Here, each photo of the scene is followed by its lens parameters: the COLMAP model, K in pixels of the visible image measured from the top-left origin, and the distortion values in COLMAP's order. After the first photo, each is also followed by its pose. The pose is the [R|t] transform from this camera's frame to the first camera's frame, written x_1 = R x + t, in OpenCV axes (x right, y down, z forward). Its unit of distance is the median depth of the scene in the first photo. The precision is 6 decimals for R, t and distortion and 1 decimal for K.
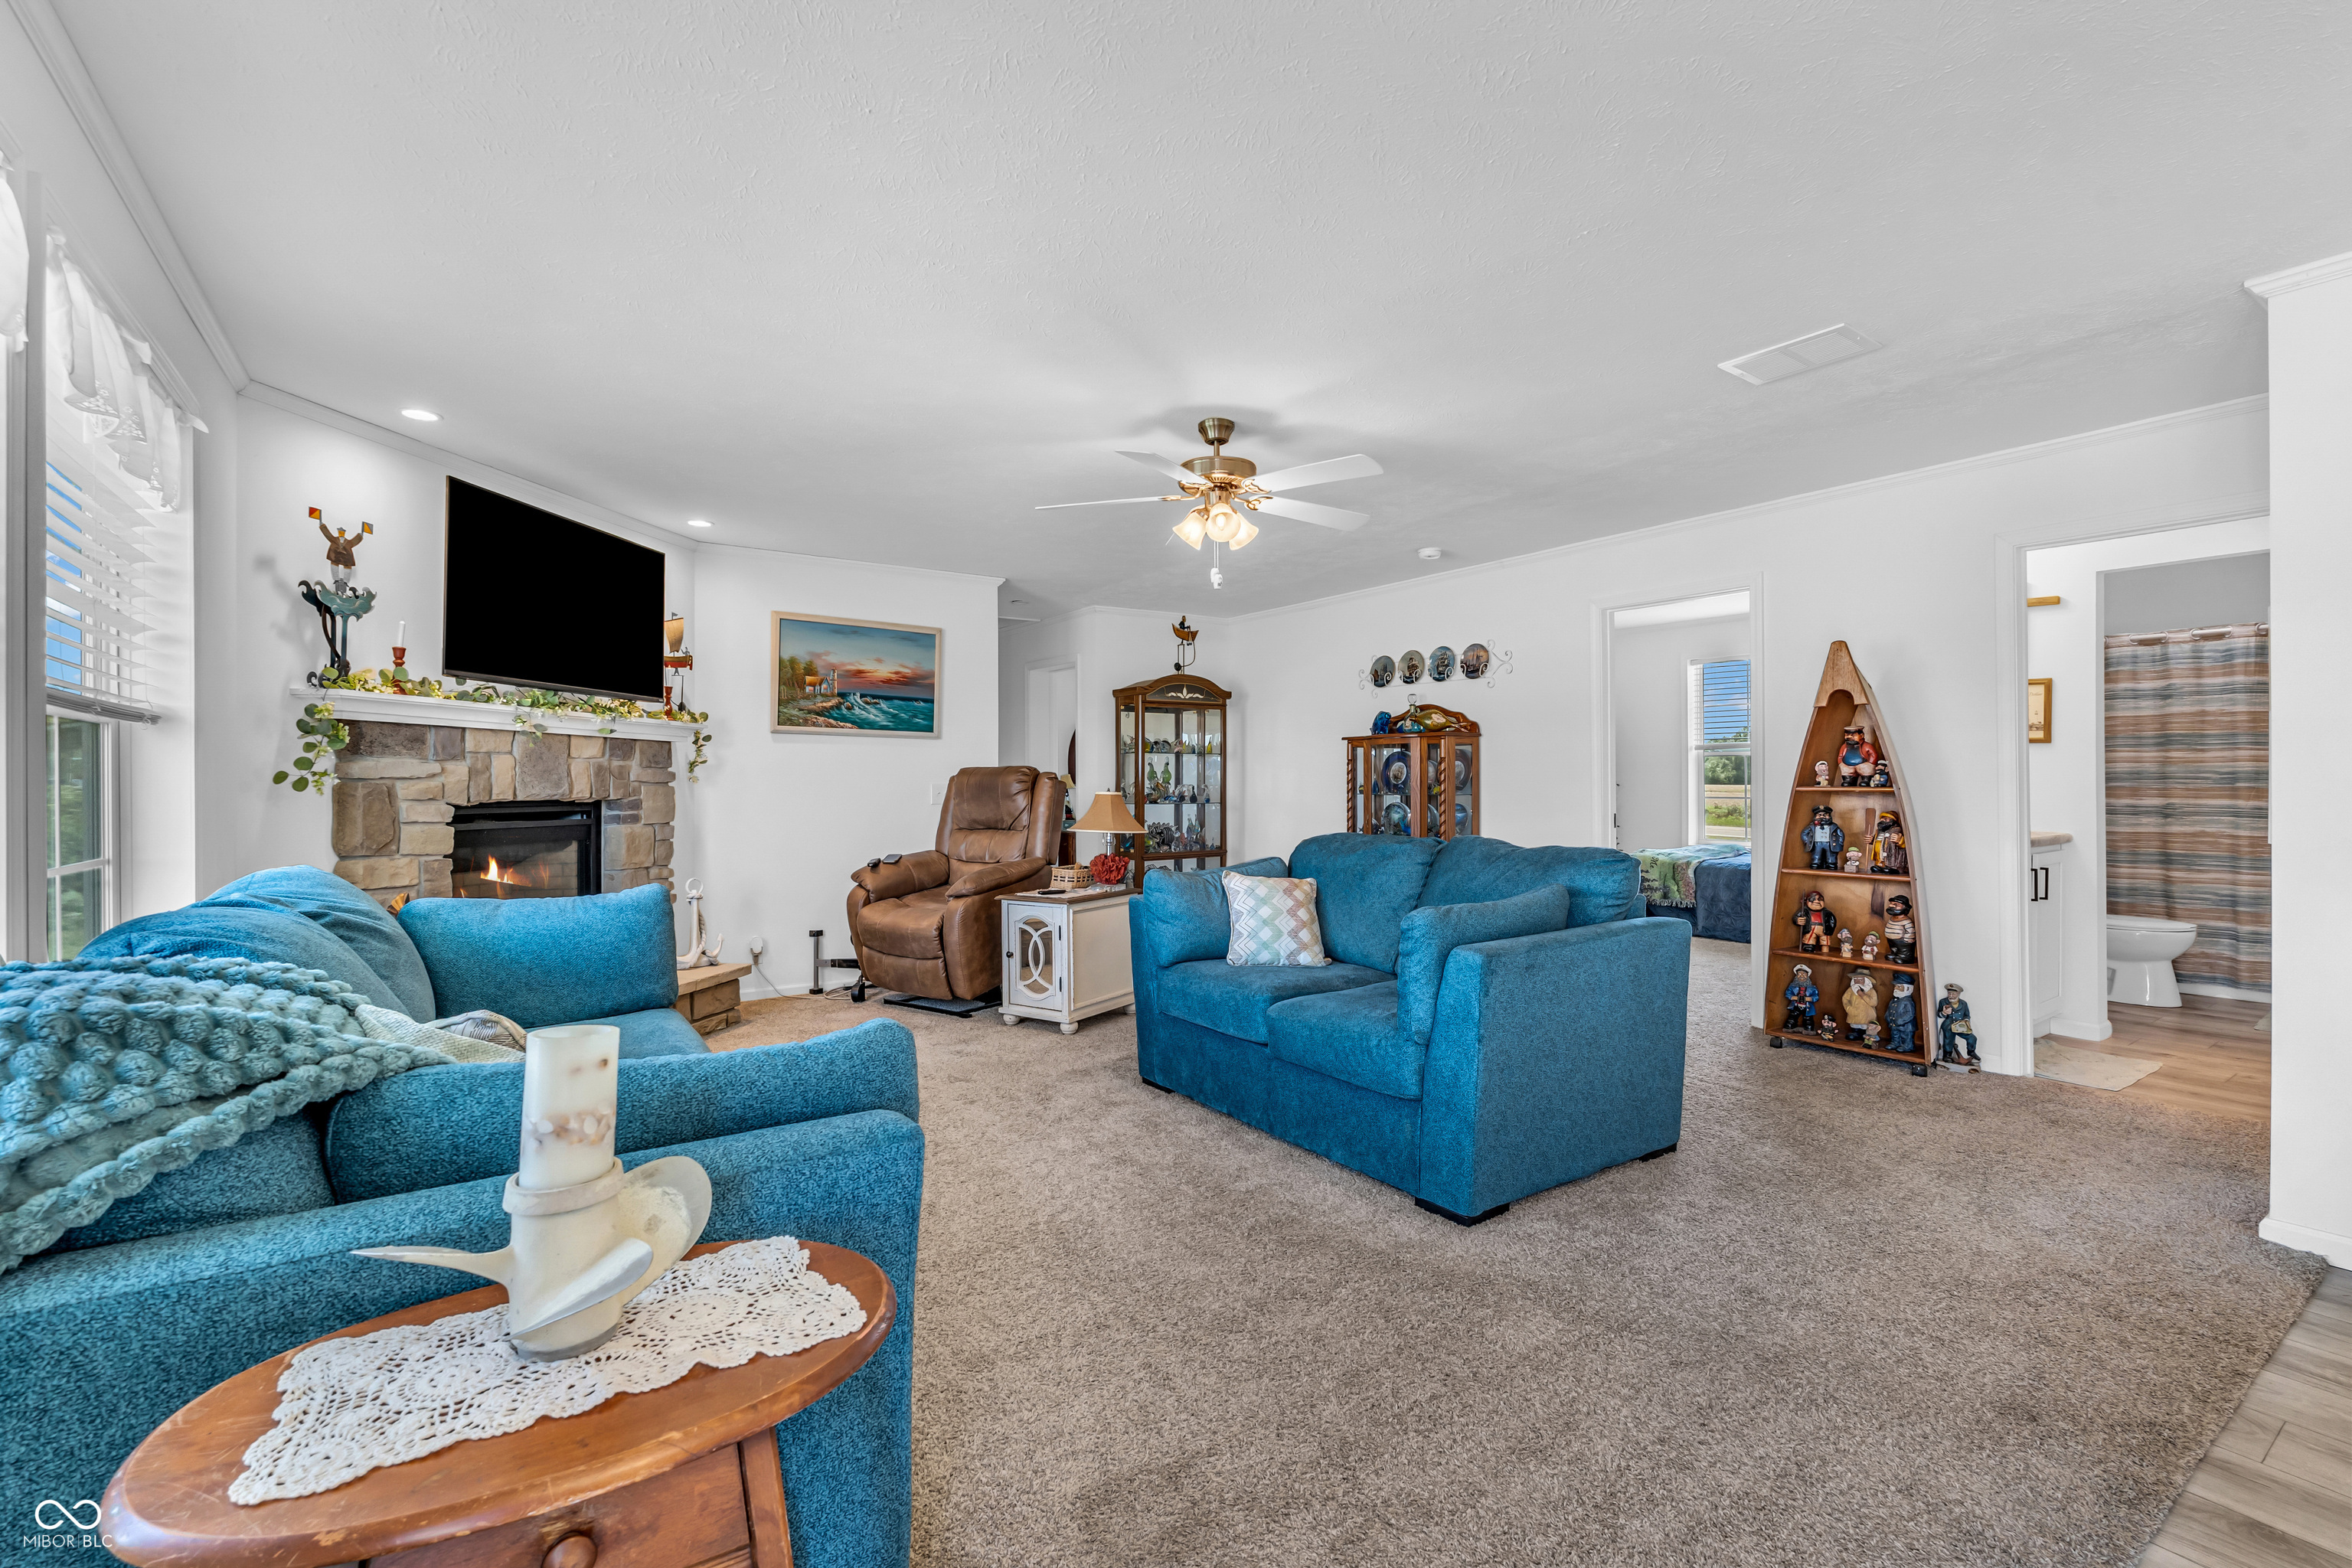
lens RADIAL K [[1006.9, 0, 1176.0], [0, 1006.9, 784.8], [0, 0, 1]] dist [-0.011249, -0.000186]
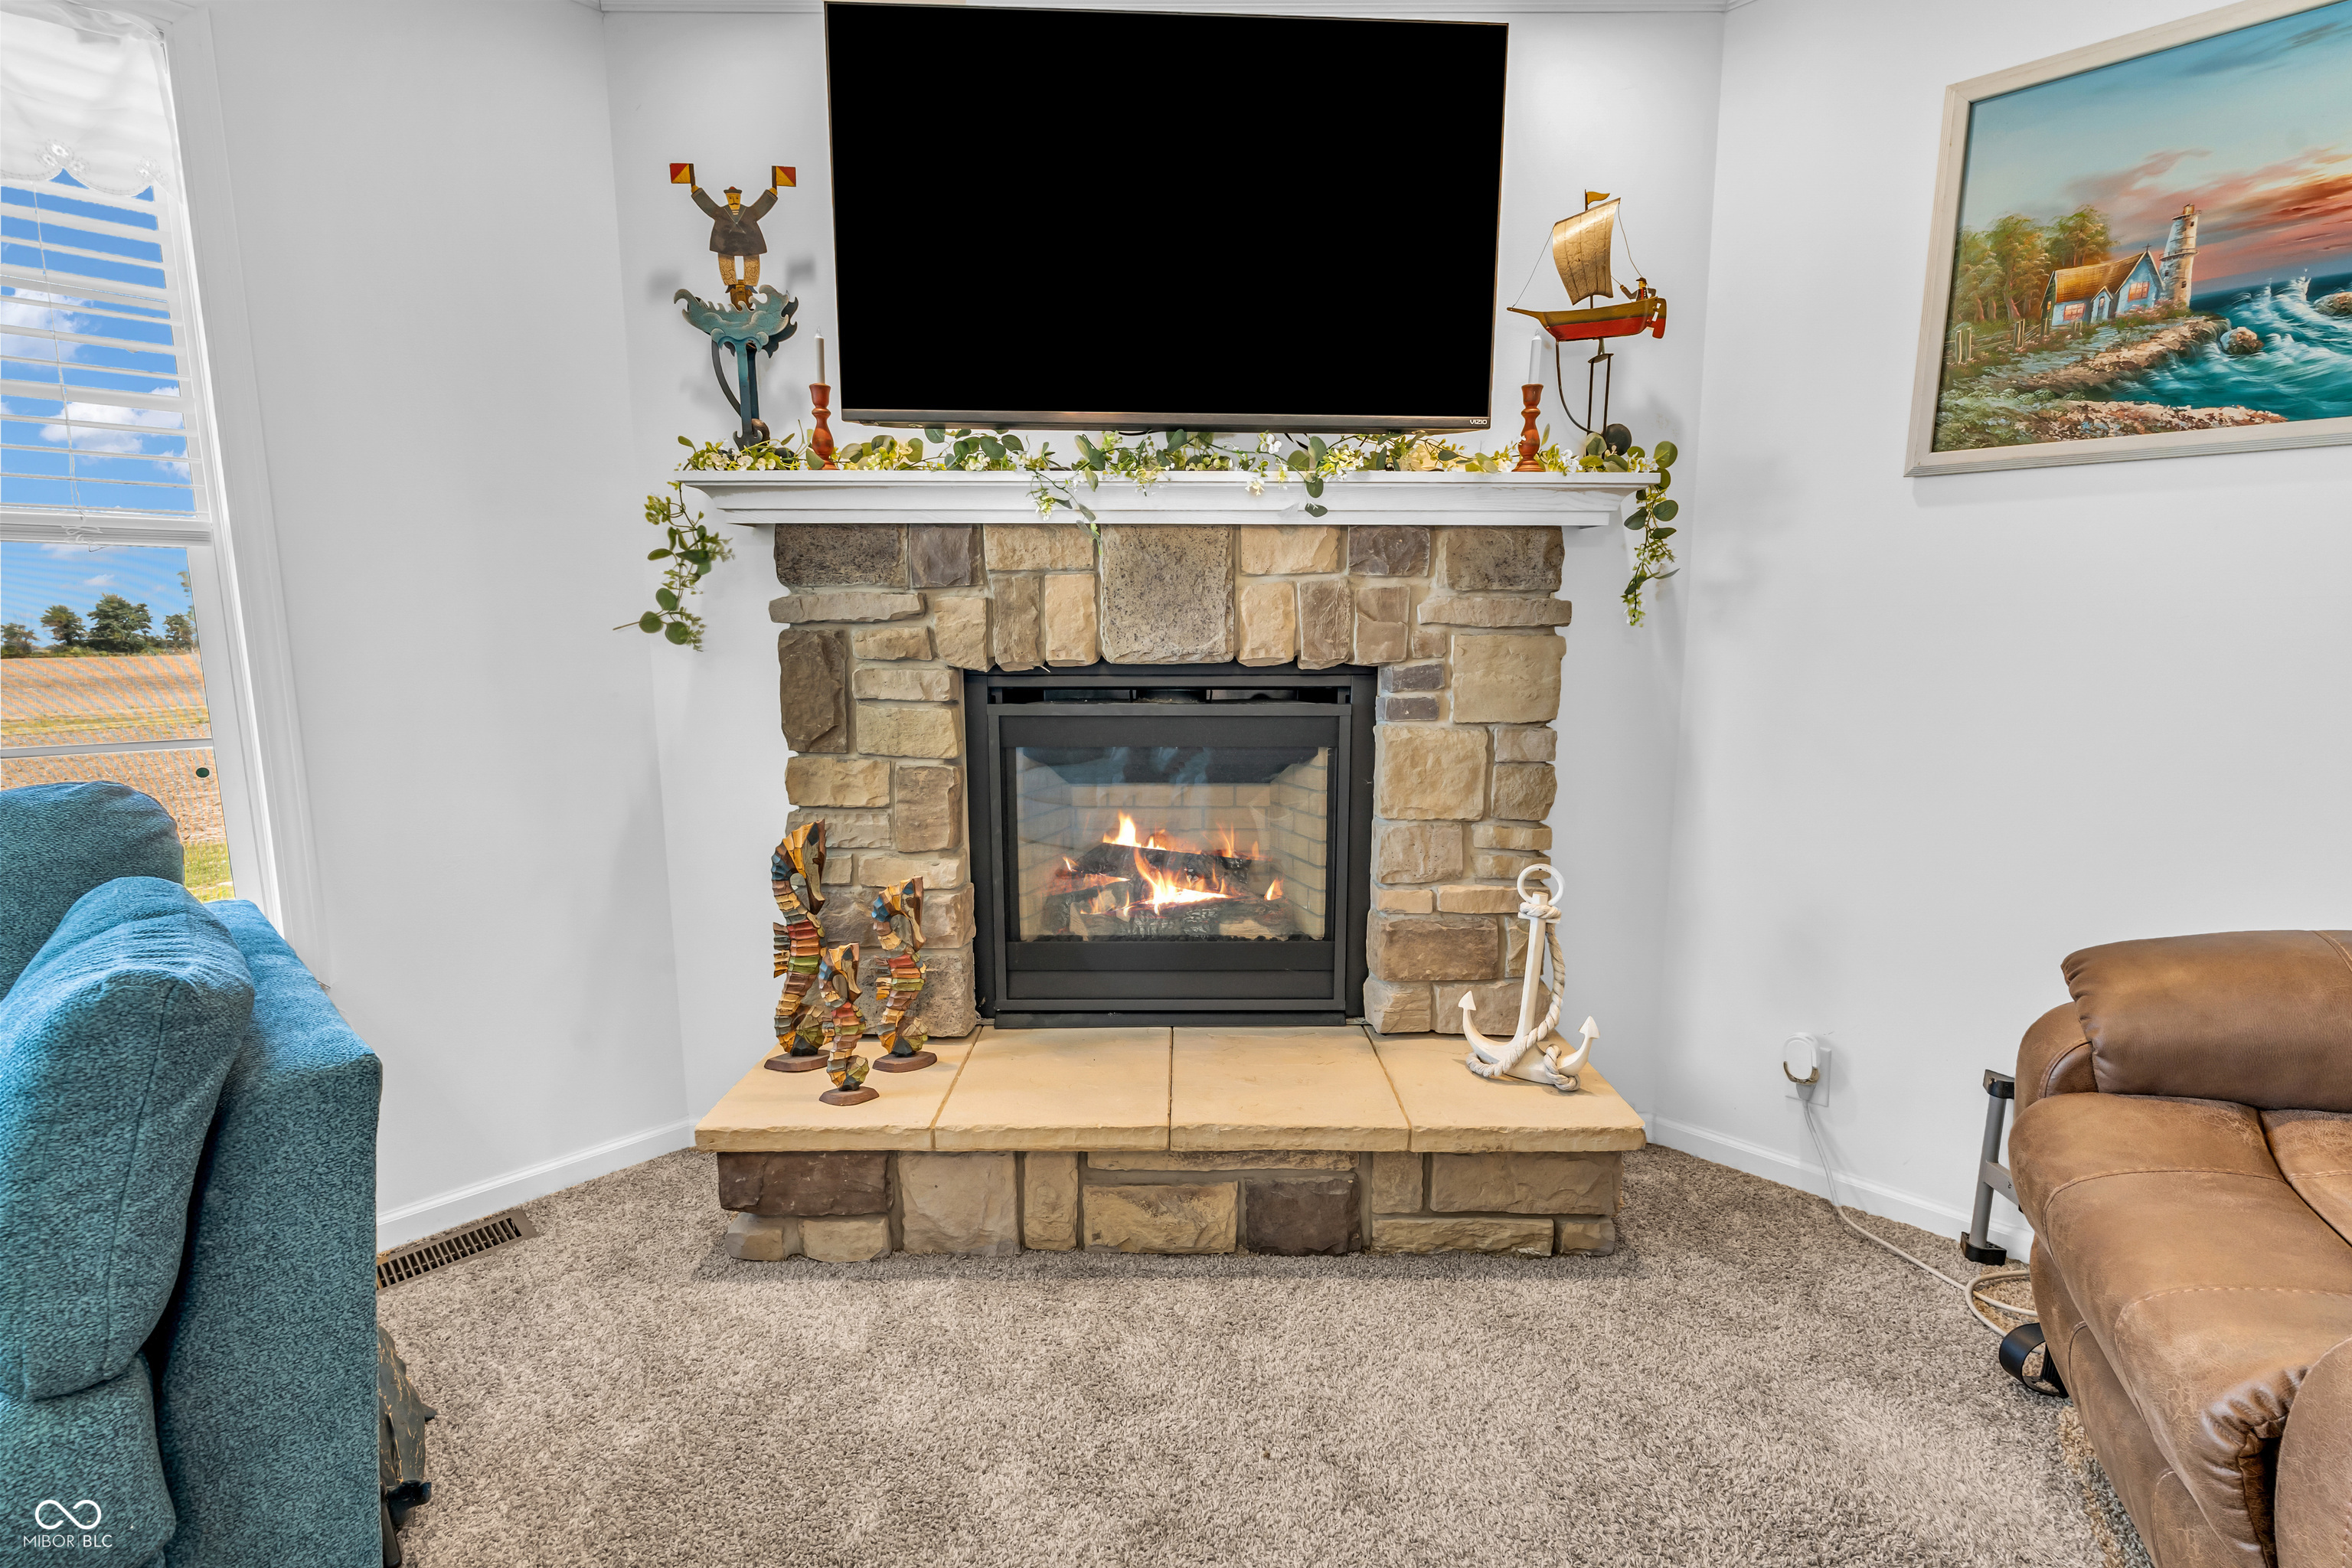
lens RADIAL K [[1006.9, 0, 1175.1], [0, 1006.9, 788.9], [0, 0, 1]] dist [-0.011249, -0.000186]
pose [[0.184386, 0.142754, -0.972431, -0.137931], [0.001240, 0.989361, 0.145475, 0.003972], [0.982853, -0.028030, 0.182248, 0.915924]]
